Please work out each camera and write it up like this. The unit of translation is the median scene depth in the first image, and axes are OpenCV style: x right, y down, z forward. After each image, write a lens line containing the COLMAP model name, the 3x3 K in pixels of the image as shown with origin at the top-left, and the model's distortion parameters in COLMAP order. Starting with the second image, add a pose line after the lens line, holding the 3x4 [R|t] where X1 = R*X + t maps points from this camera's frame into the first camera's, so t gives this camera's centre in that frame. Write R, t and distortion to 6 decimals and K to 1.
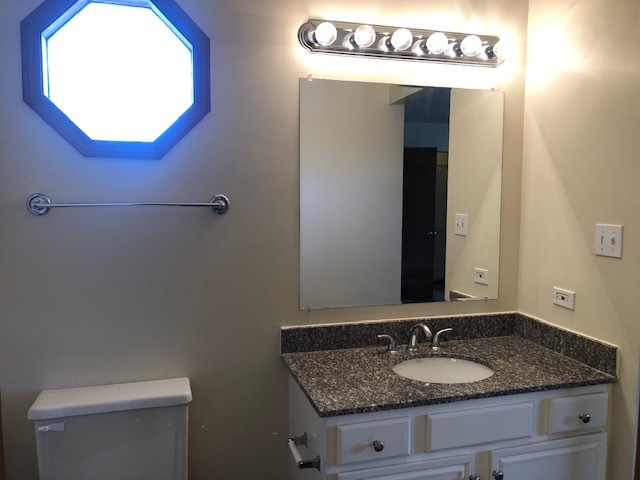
lens RADIAL K [[525.9, 0, 320.0], [0, 525.9, 240.0], [0, 0, 1]] dist [0.009393, -0.001102]
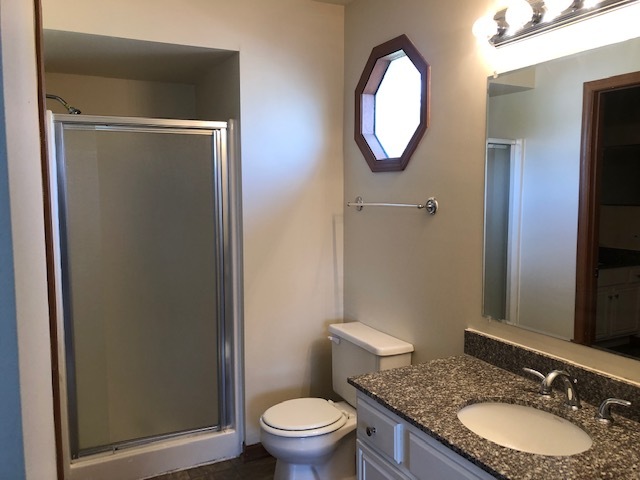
lens RADIAL K [[525.9, 0, 320.0], [0, 525.9, 240.0], [0, 0, 1]] dist [0.009393, -0.001102]
pose [[0.169048, 0.076478, -0.982636, 0.943295], [-0.085482, 0.994366, 0.062685, -0.045828], [0.981894, 0.073401, 0.174633, 0.581368]]
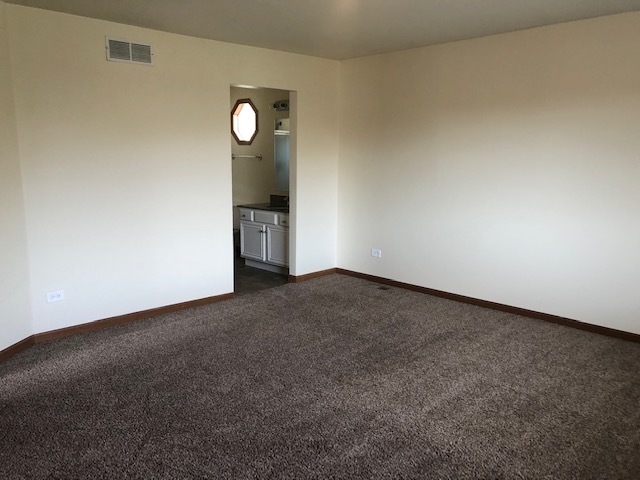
lens RADIAL K [[525.9, 0, 320.0], [0, 525.9, 240.0], [0, 0, 1]] dist [0.009393, -0.001102]
pose [[0.462151, 0.133165, -0.876746, 3.353005], [-0.085184, 0.990756, 0.105580, 0.081376], [0.882700, 0.025891, 0.469222, -0.324098]]
